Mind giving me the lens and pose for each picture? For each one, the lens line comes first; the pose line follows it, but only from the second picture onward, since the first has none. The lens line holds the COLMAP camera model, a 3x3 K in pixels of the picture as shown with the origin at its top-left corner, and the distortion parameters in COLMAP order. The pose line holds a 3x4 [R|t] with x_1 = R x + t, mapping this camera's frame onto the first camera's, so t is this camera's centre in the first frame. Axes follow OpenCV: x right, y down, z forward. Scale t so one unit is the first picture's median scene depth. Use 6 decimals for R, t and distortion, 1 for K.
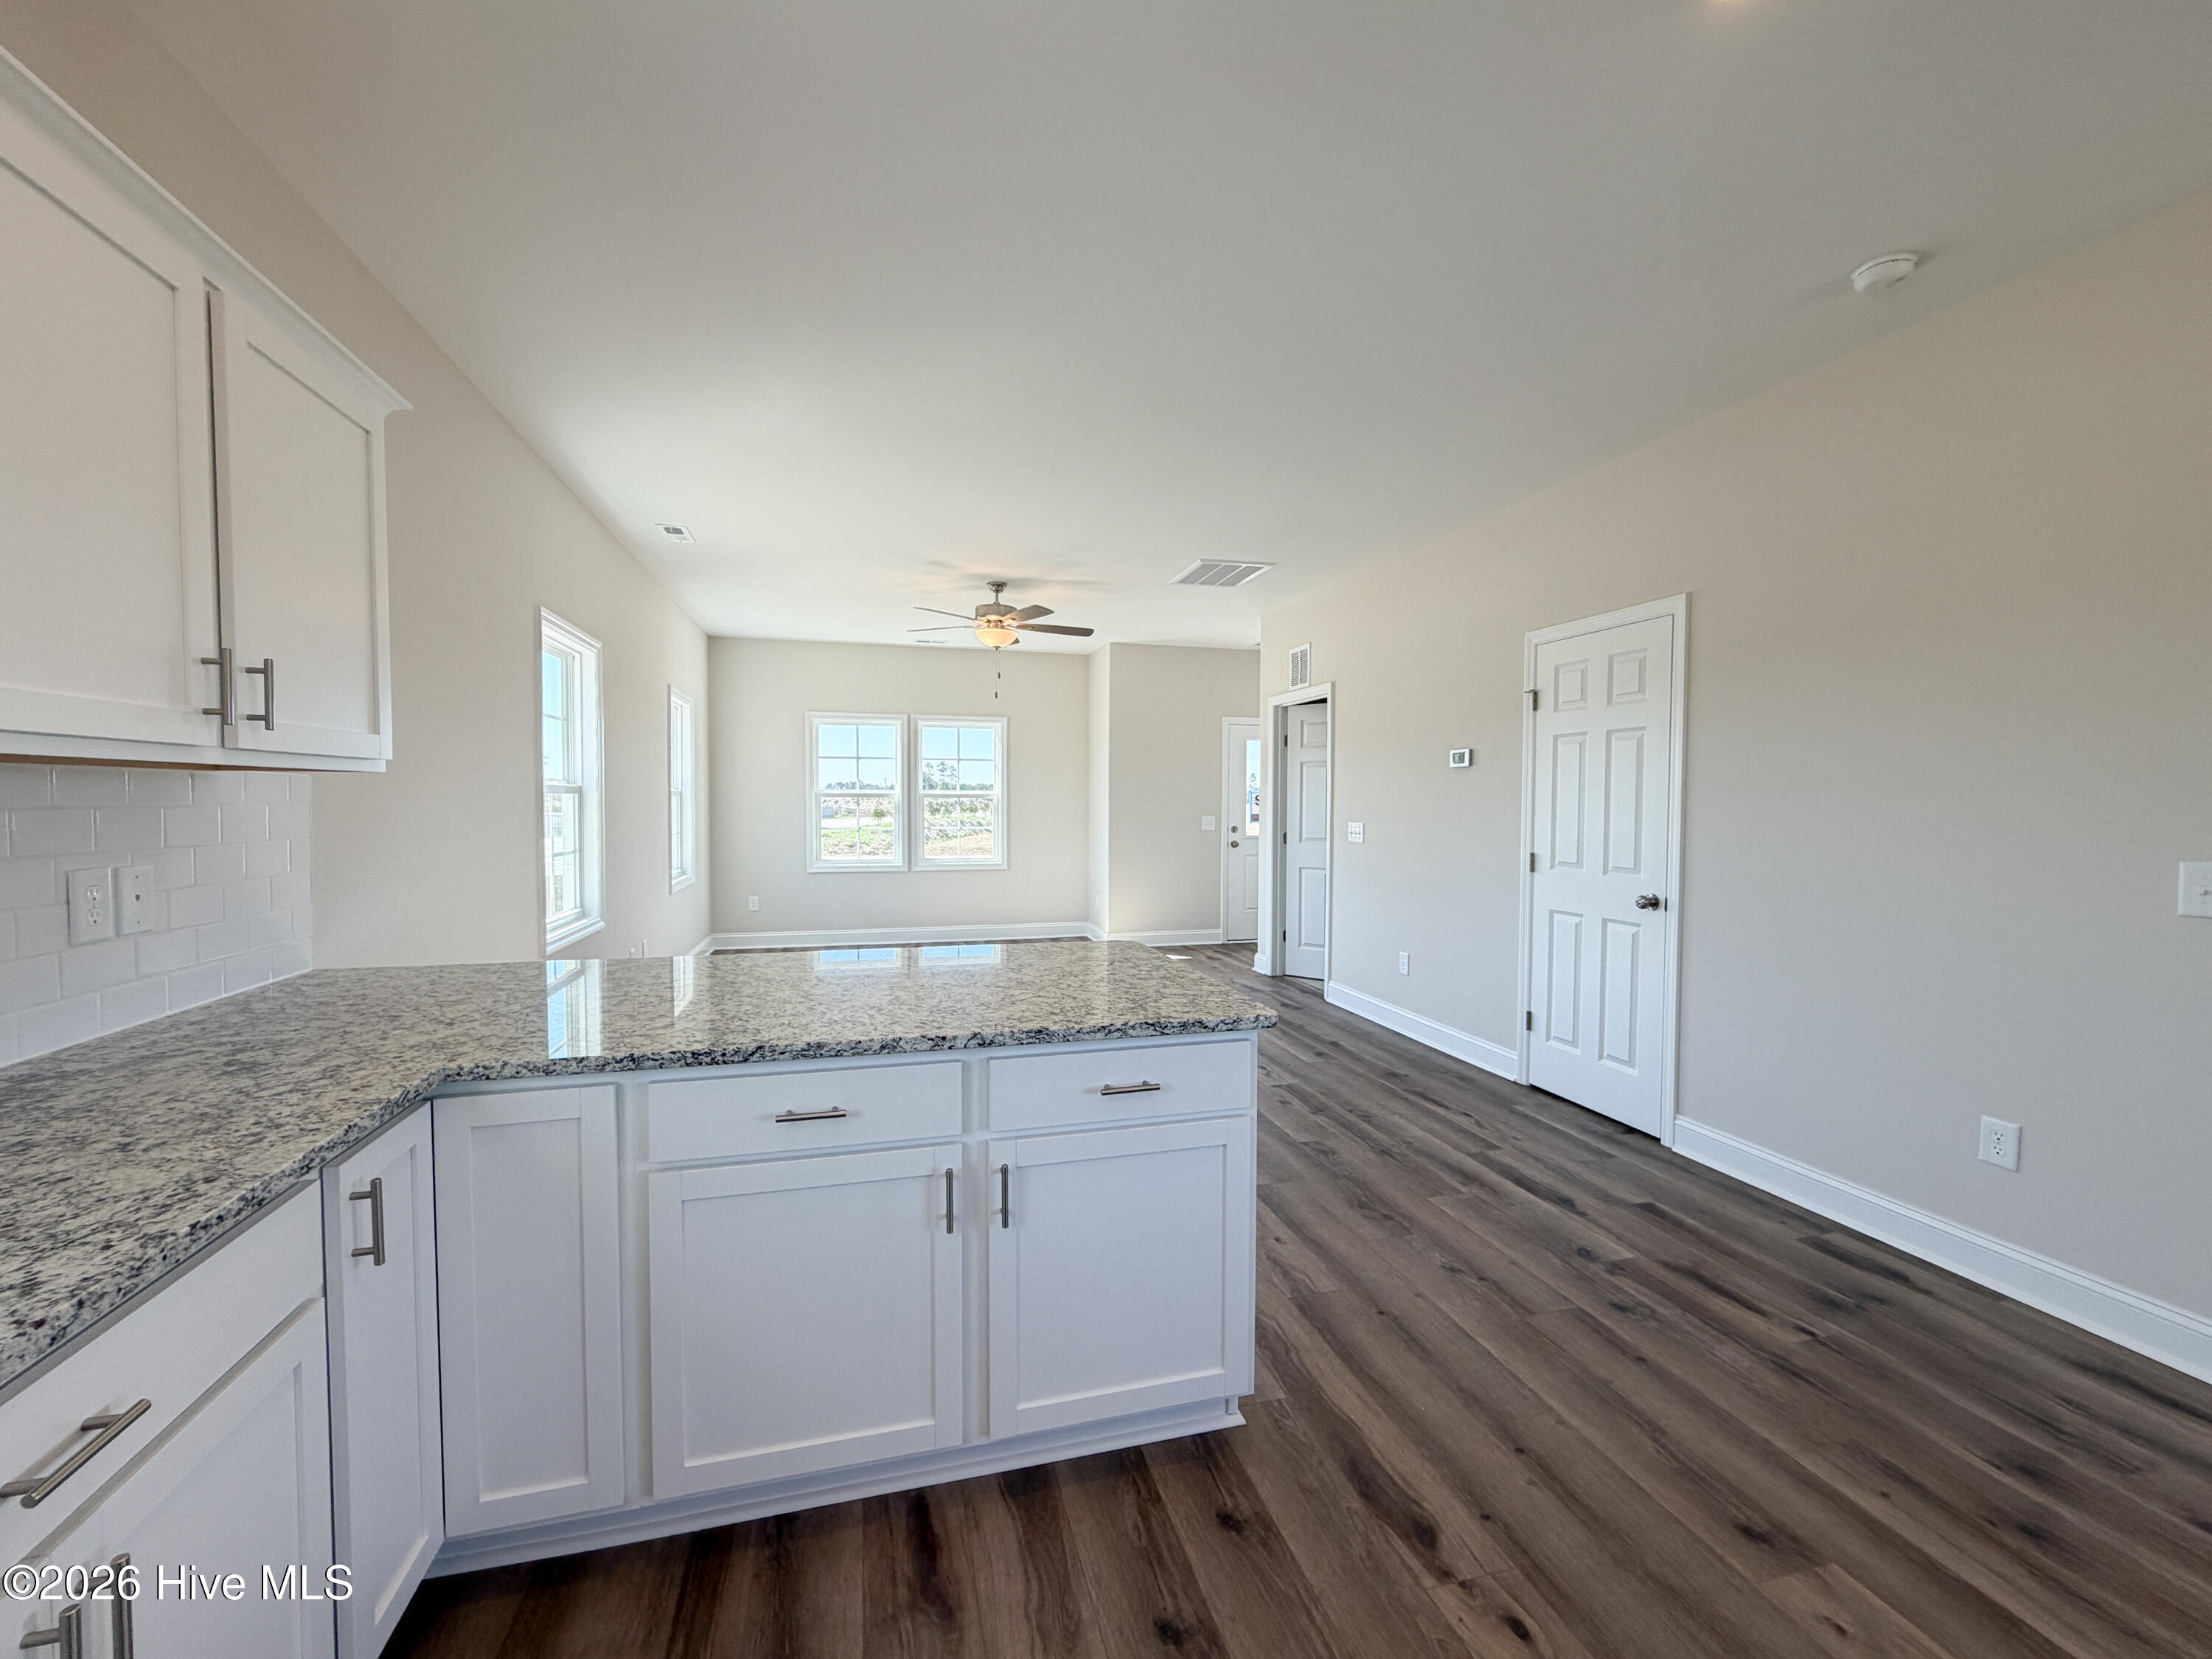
lens RADIAL K [[895.0, 0, 1100.0], [0, 895.0, 830.2], [0, 0, 1]] dist [0.002094, -0.000564]
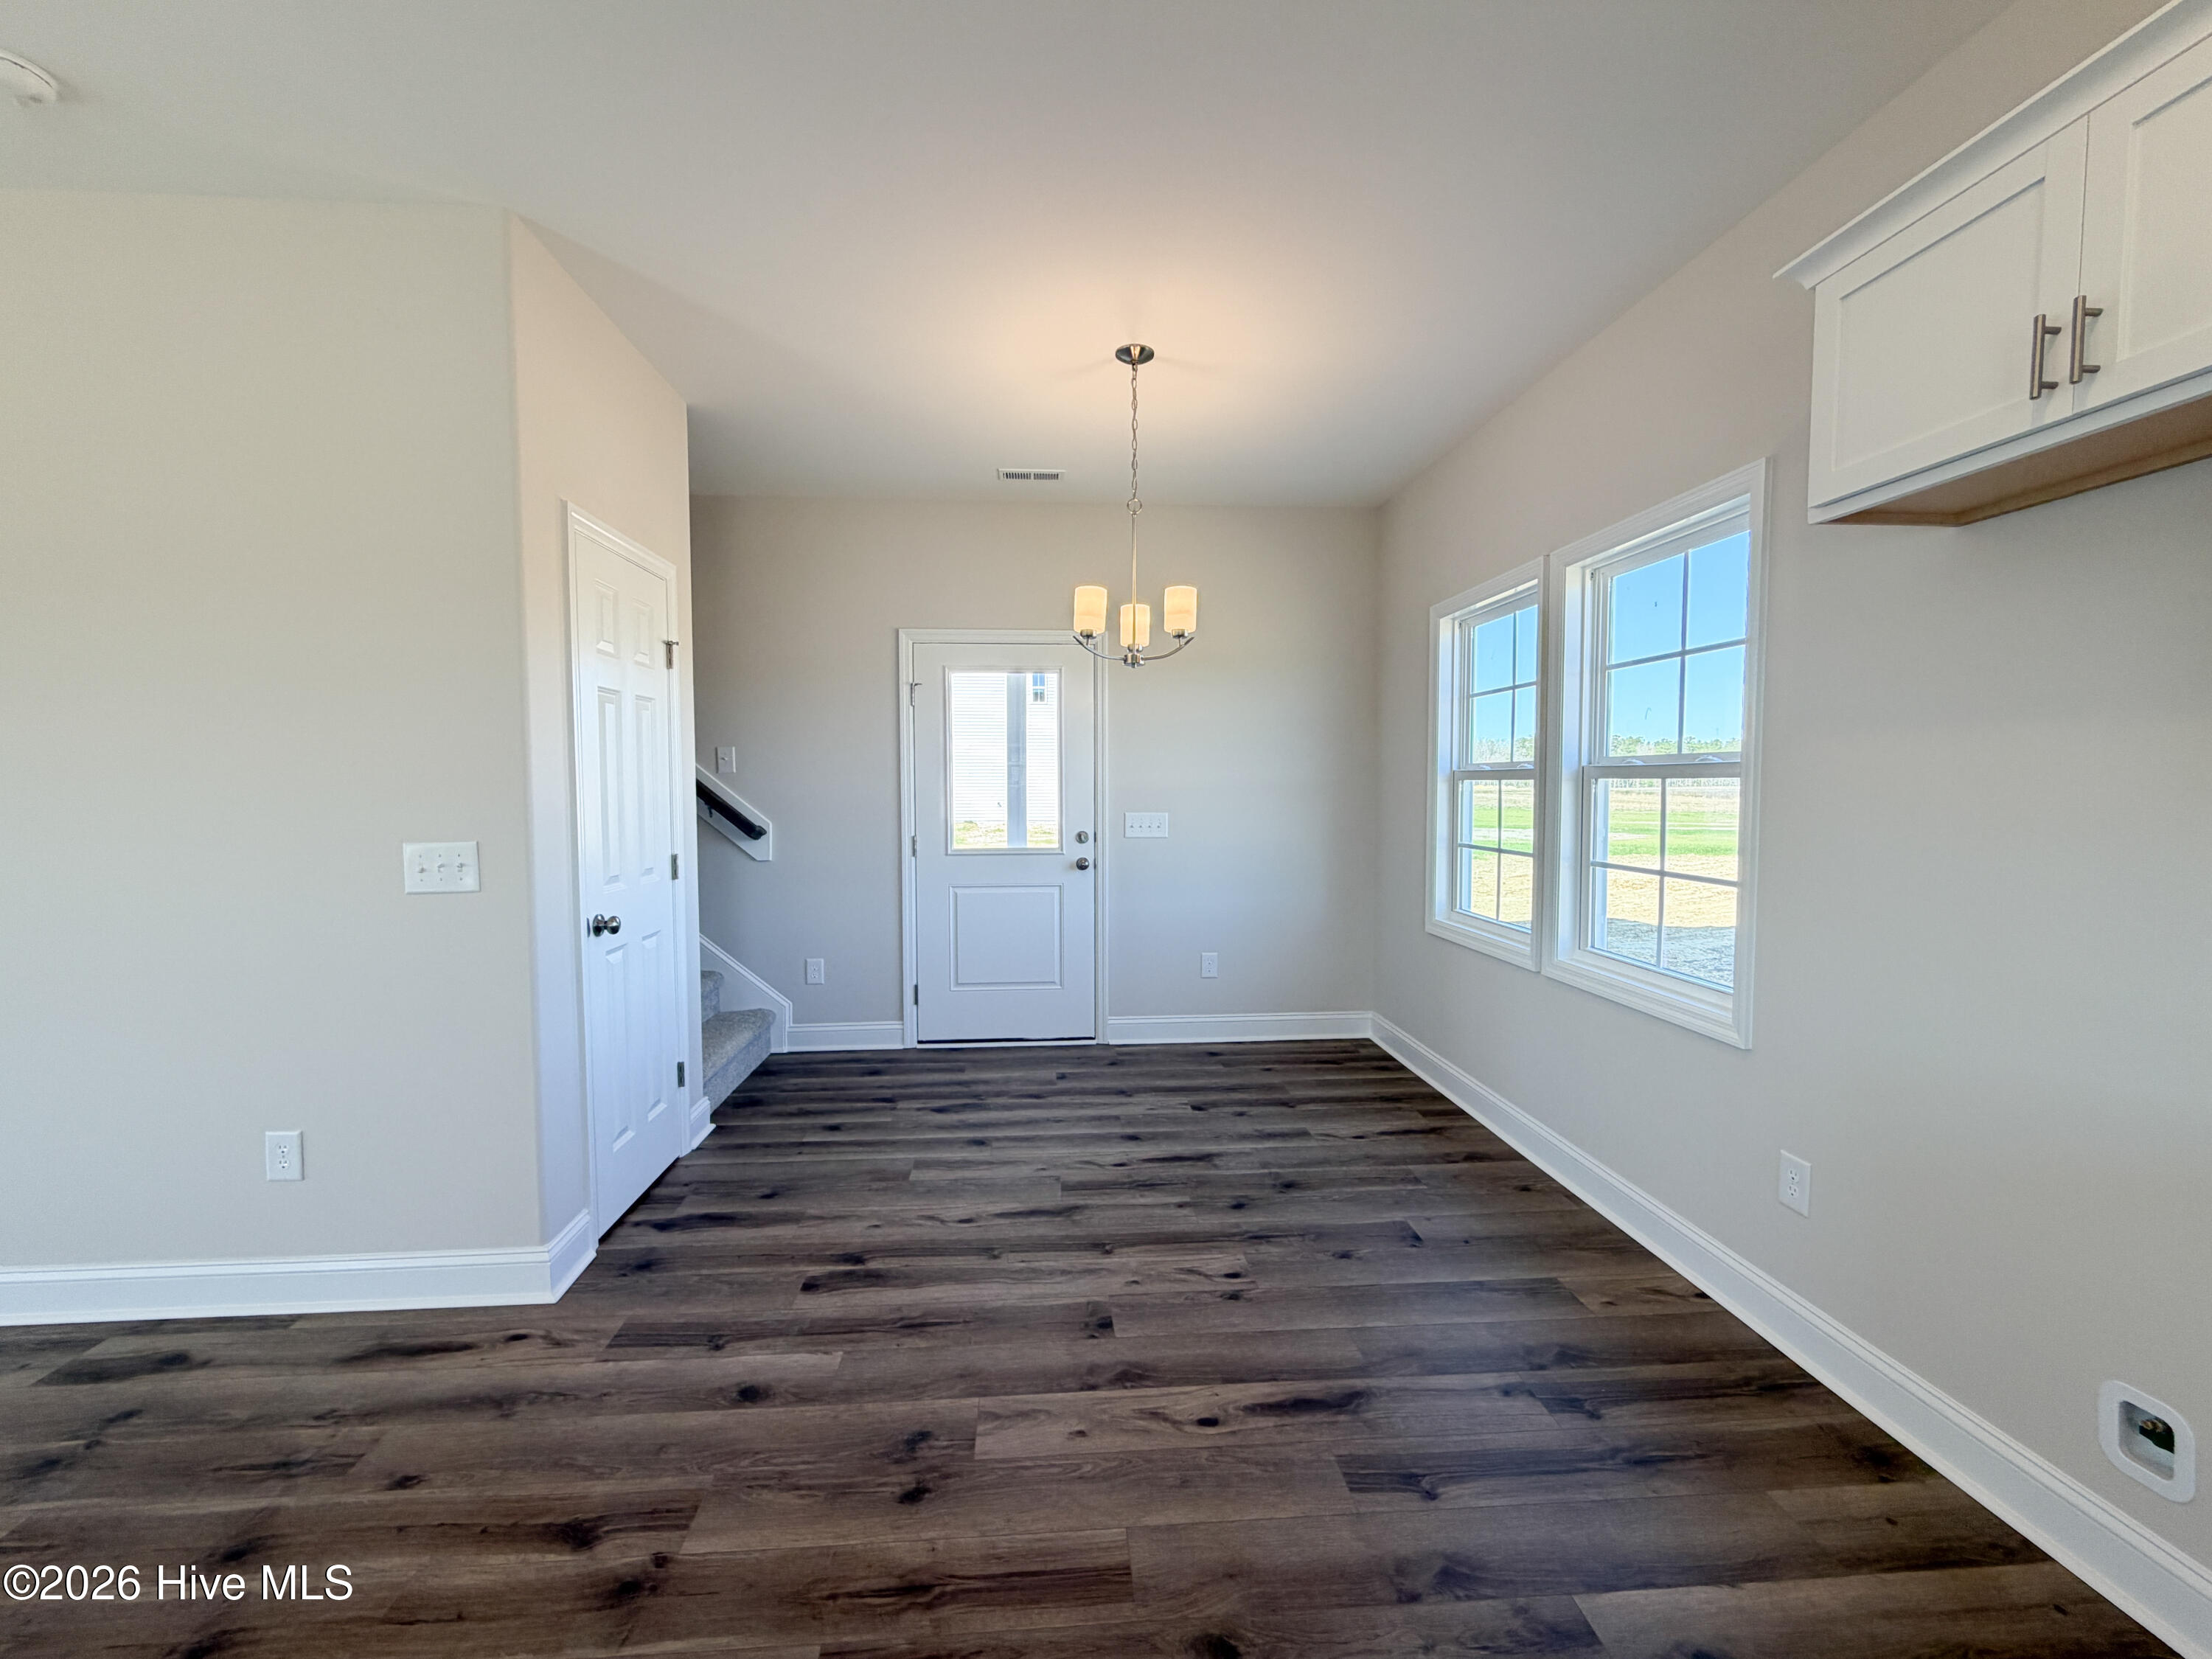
lens RADIAL K [[895.0, 0, 1100.0], [0, 895.0, 830.2], [0, 0, 1]] dist [0.002094, -0.000564]
pose [[0.192164, -0.057472, 0.979679, 0.131989], [0.036702, 0.998006, 0.051348, -0.001636], [-0.980676, 0.026089, 0.193890, -0.006390]]
